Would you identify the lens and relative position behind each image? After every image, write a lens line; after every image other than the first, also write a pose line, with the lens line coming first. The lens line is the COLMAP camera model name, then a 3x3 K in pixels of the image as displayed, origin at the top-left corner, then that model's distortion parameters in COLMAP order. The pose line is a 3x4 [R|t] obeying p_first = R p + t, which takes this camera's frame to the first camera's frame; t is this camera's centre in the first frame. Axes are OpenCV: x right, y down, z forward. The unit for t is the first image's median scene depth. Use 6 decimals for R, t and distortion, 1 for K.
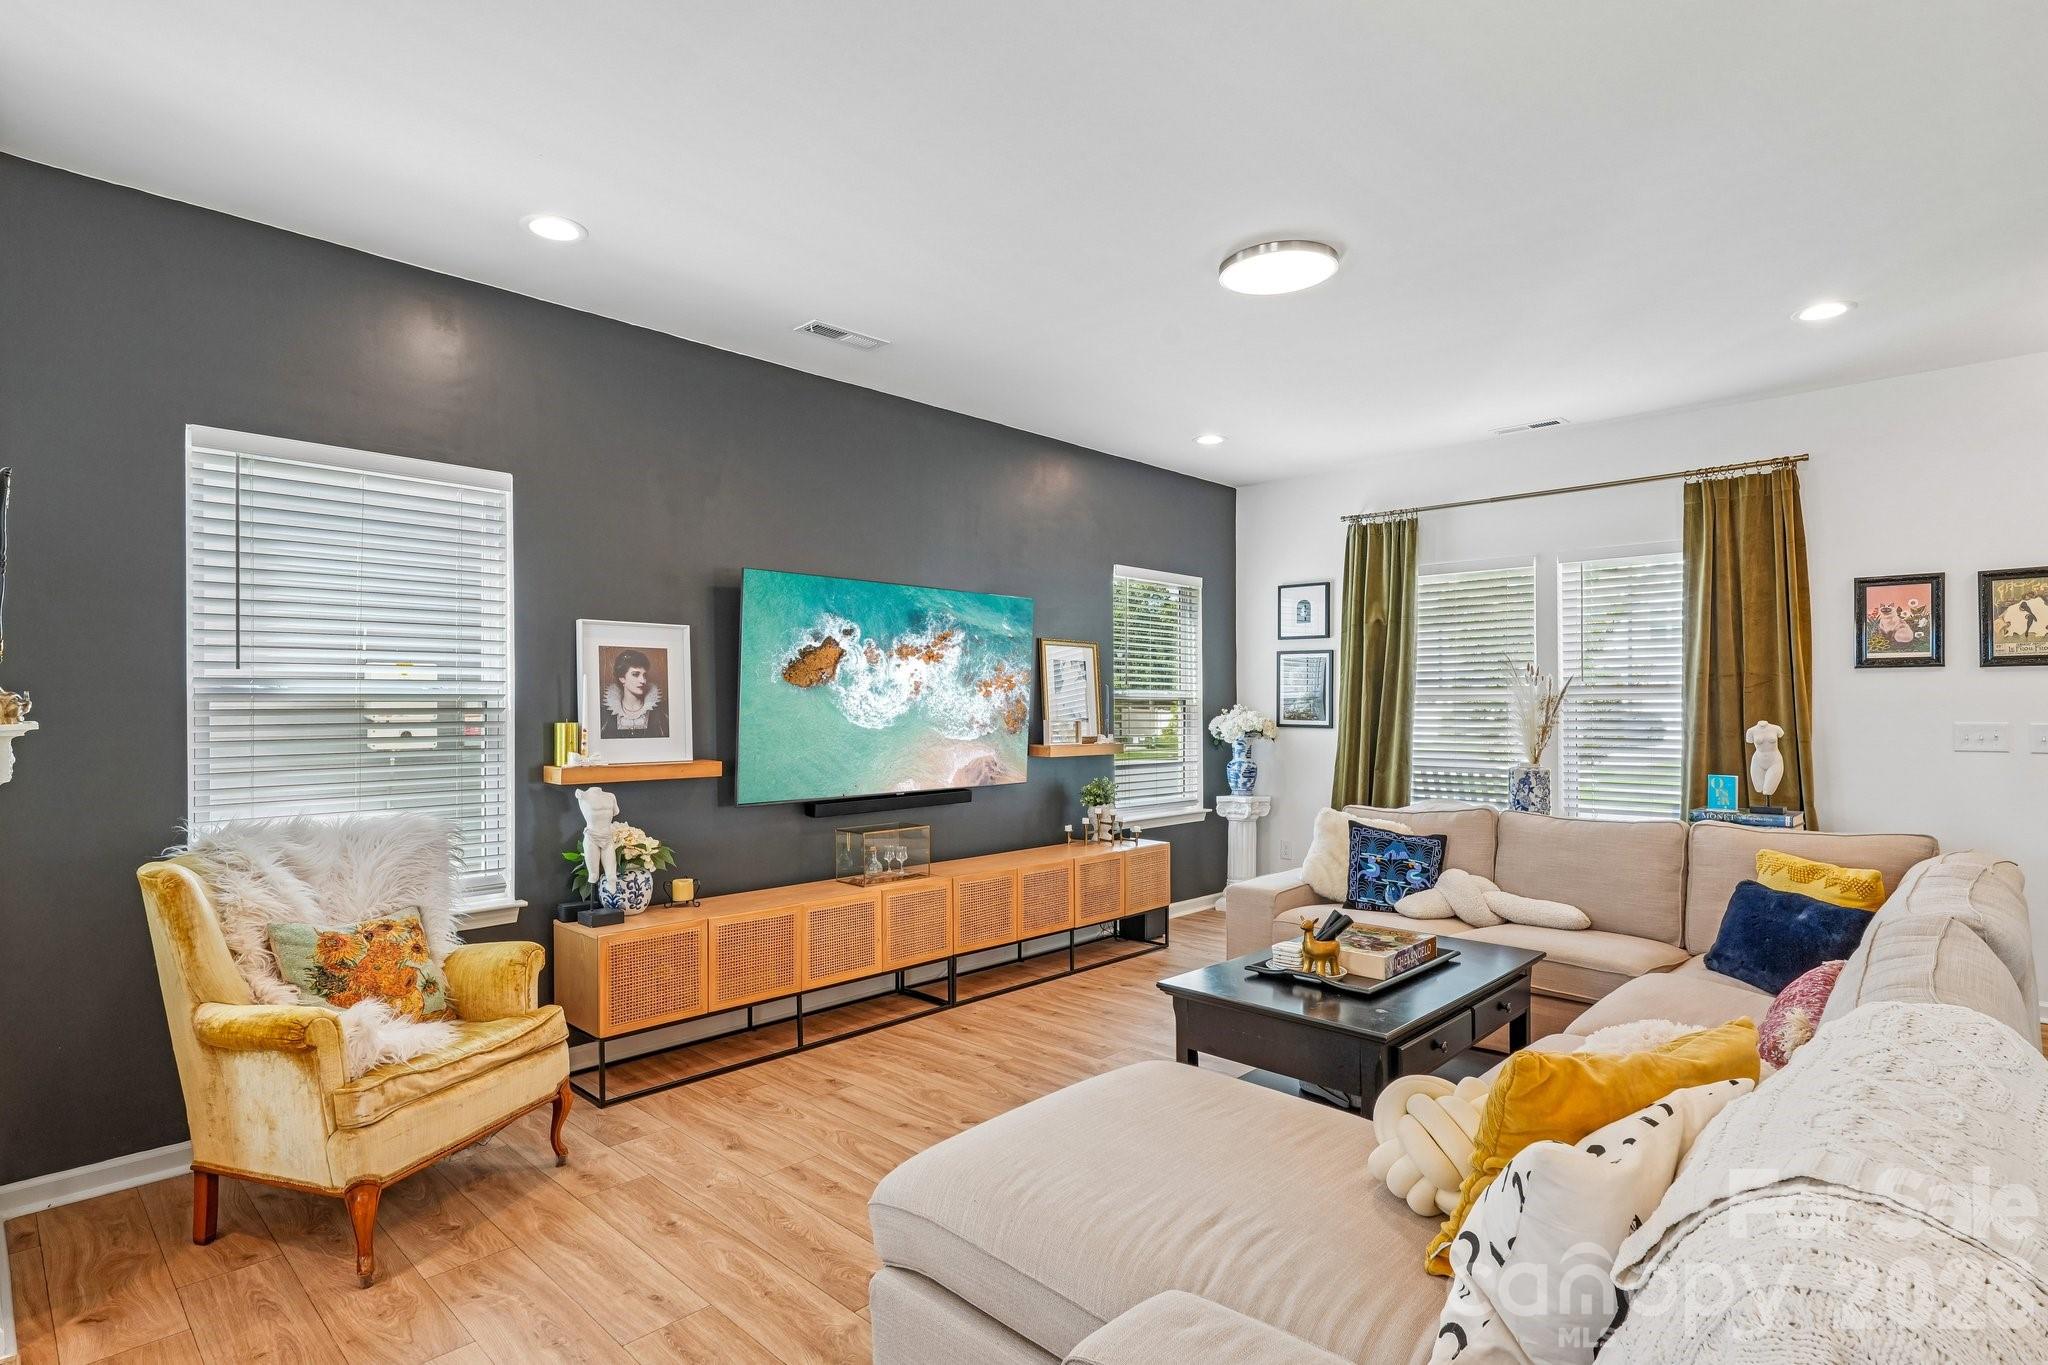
lens RADIAL K [[1028.9, 0, 1024.4], [0, 1028.9, 700.4], [0, 0, 1]] dist [0.001148, 0.000837]
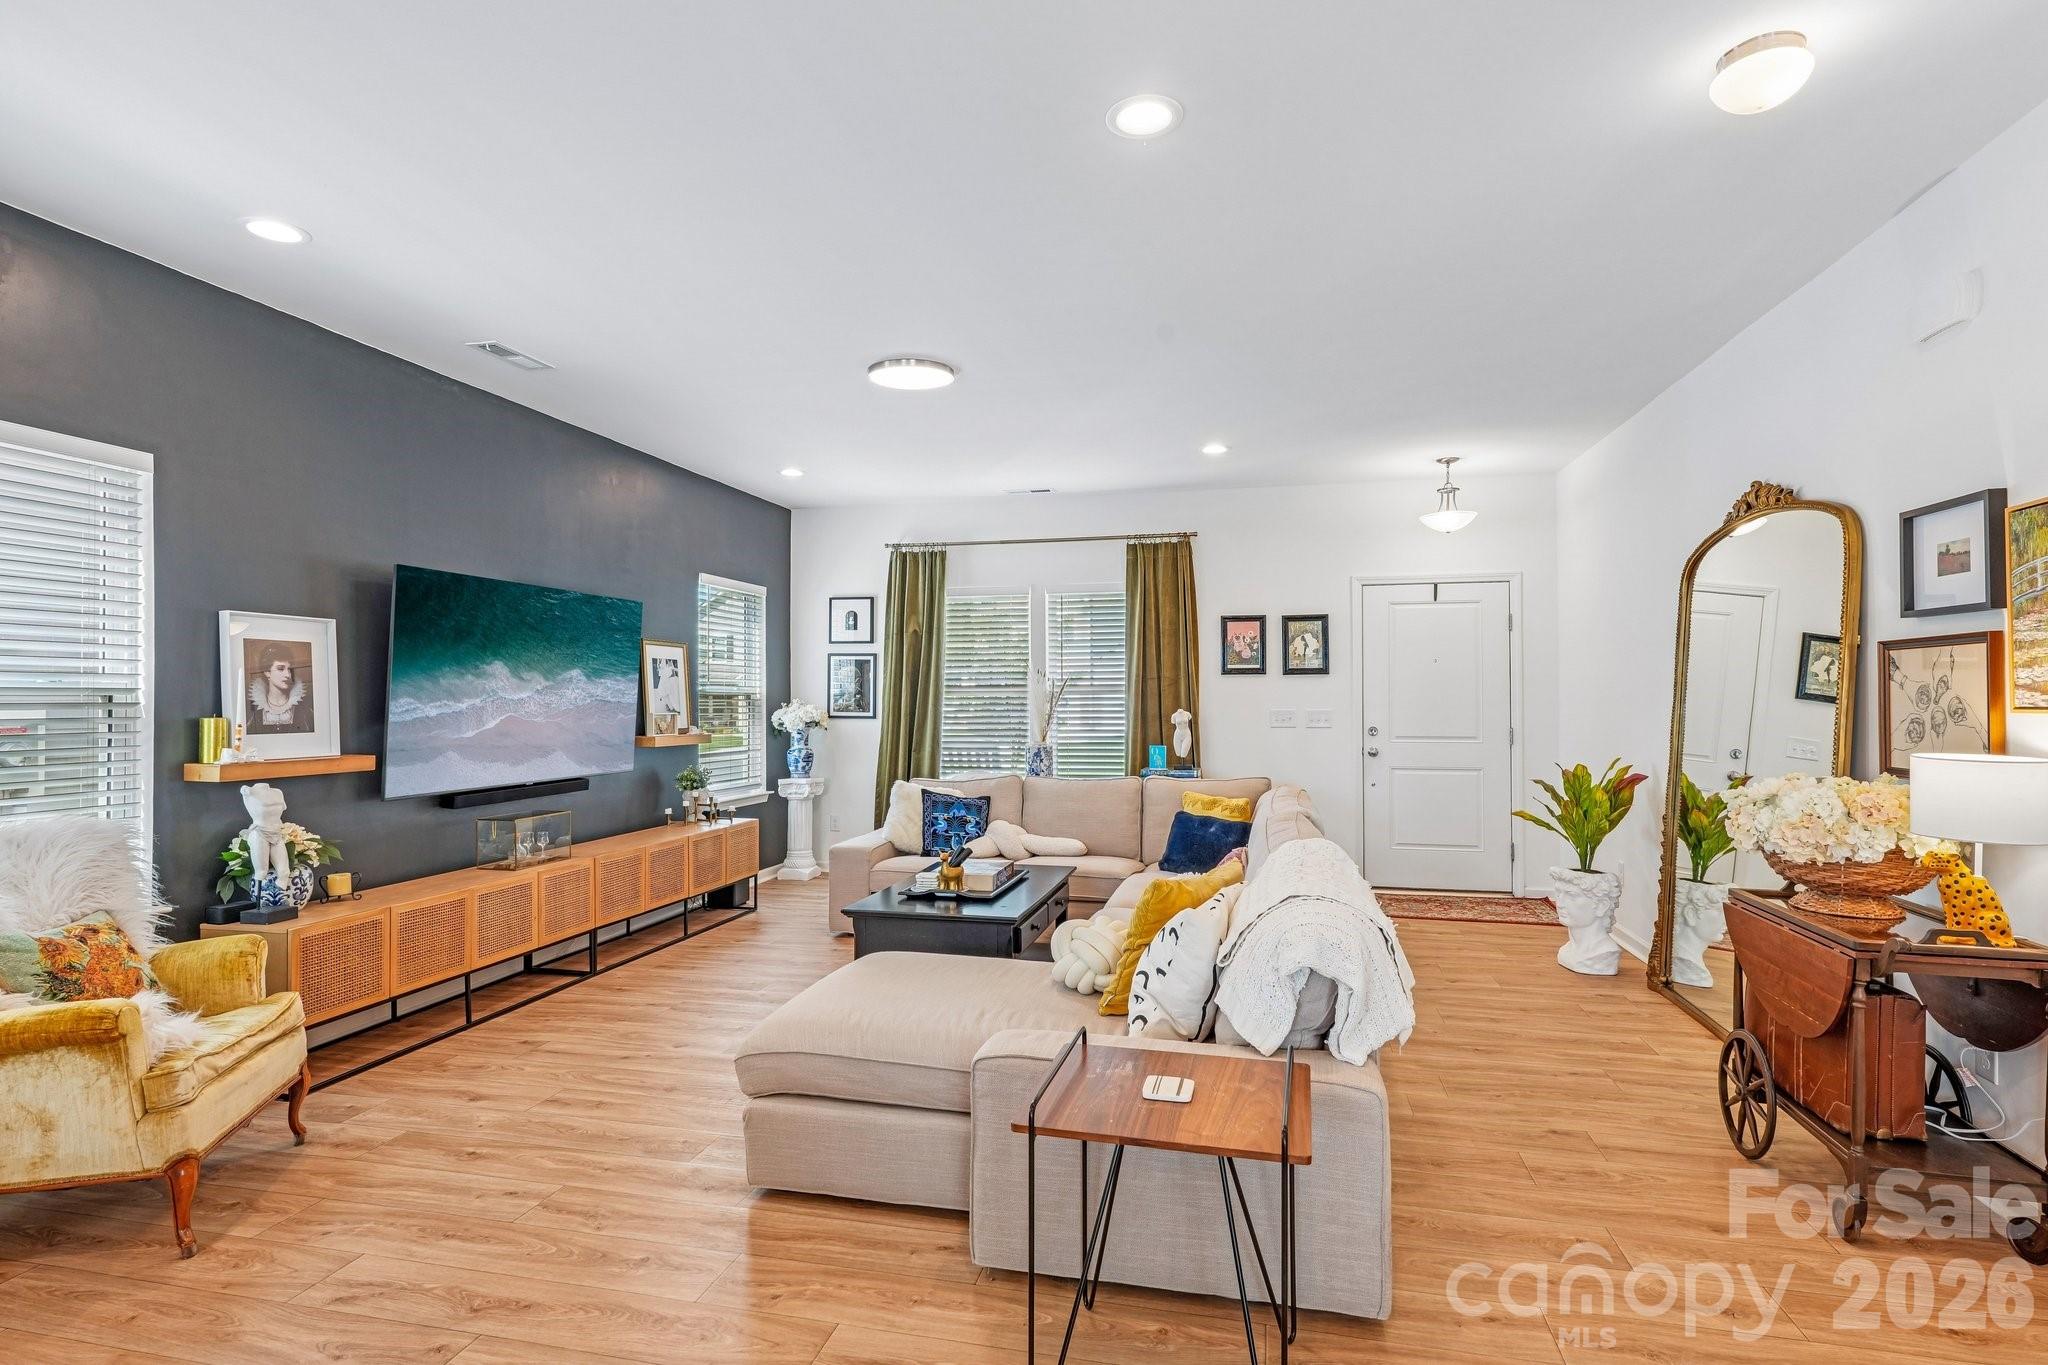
lens RADIAL K [[1024.7, 0, 1022.1], [0, 1024.7, 688.3], [0, 0, 1]] dist [-0.000362, 0.001287]
pose [[0.862189, 0.004059, 0.506570, -0.237275], [-0.000482, 0.999974, -0.007192, 0.000479], [-0.506586, 0.005957, 0.862169, -0.175734]]
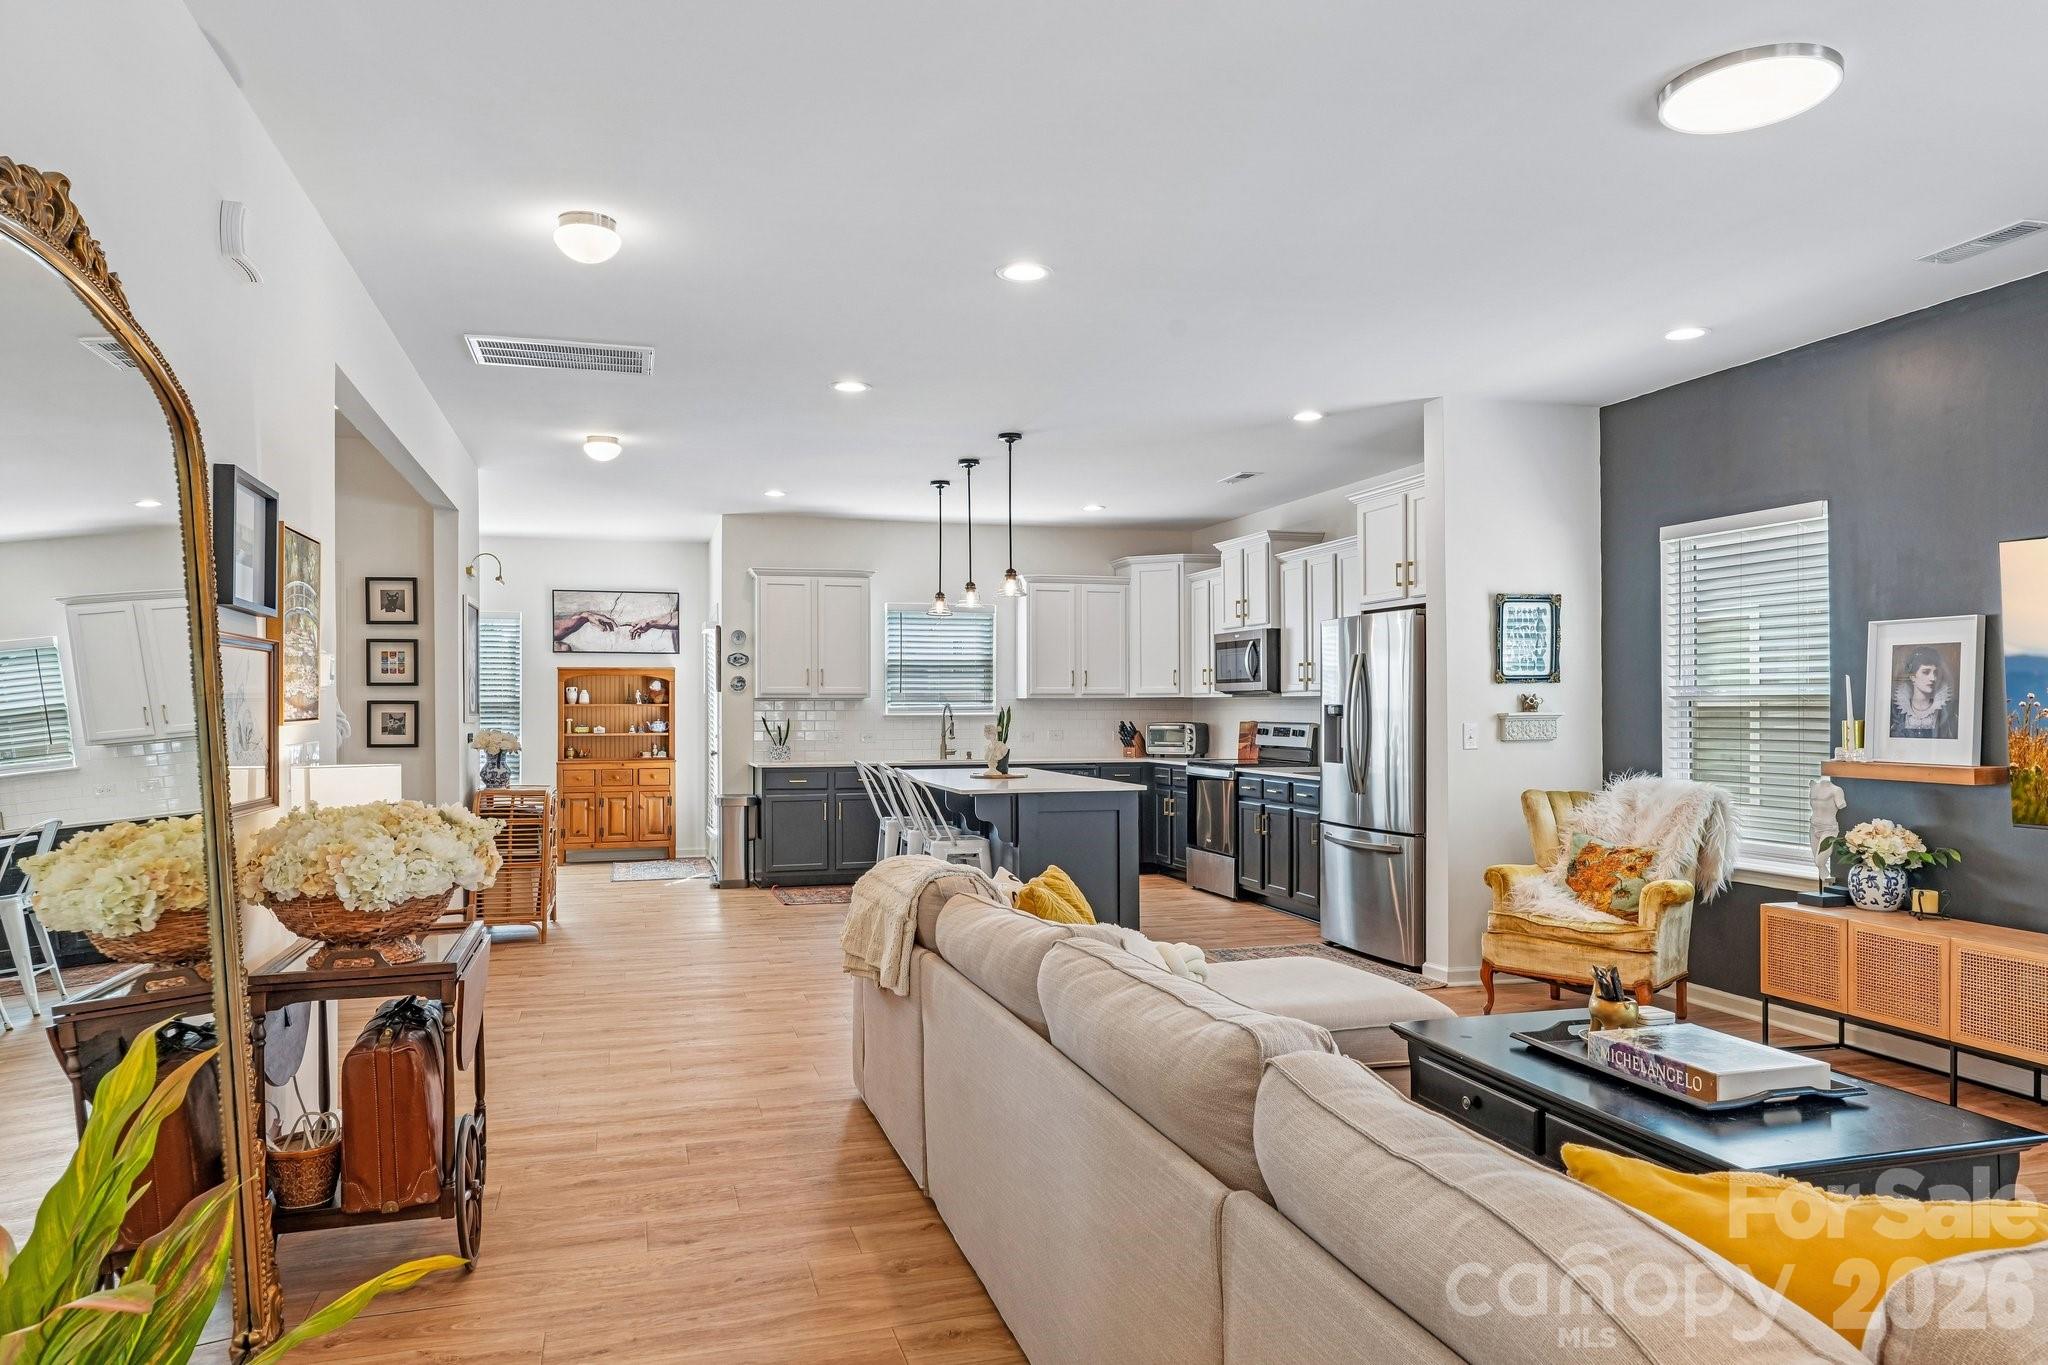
lens RADIAL K [[1344.4, 0, 1027.1], [0, 1344.4, 696.4], [0, 0, 1]] dist [-0.002605, -0.000831]
pose [[-0.493542, -0.003623, -0.869715, 1.015052], [0.005815, 0.999955, -0.007465, 0.001870], [0.869703, -0.008741, -0.493498, 0.799834]]
